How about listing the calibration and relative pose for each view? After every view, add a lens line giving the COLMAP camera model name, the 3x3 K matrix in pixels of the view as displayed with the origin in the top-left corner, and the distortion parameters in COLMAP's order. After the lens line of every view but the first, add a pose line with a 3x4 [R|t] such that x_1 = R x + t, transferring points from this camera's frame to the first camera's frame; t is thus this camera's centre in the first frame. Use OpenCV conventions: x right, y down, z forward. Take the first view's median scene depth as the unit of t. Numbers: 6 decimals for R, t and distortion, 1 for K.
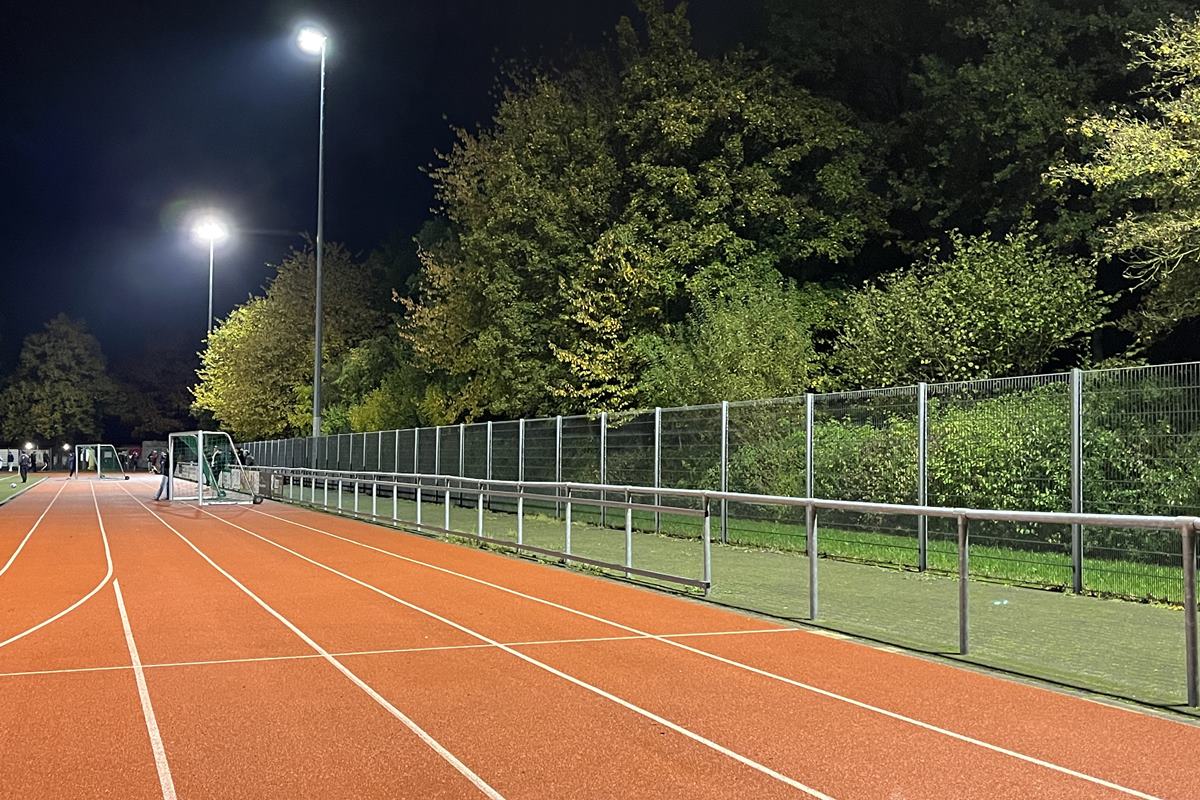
lens RADIAL K [[1347.0, 0, 600.7], [0, 1347.0, 407.4], [0, 0, 1]] dist [0.015504, 0.000000]
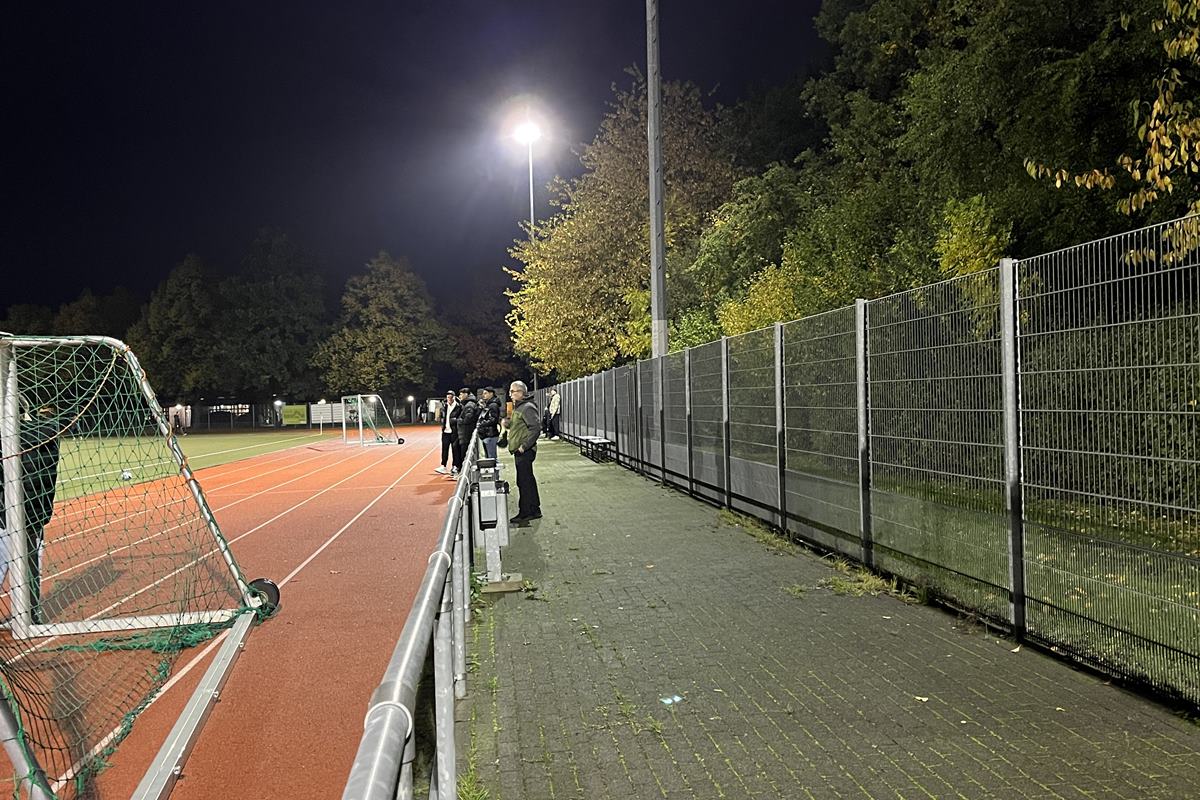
lens RADIAL K [[1143.0, 0, 600.4], [0, 1143.0, 401.9], [0, 0, 1]] dist [0.009831, 0.000000]
pose [[0.964408, -0.034828, -0.262113, -0.062309], [0.045901, 0.998289, 0.036237, 0.010108], [0.260403, -0.046979, 0.964356, 0.300048]]
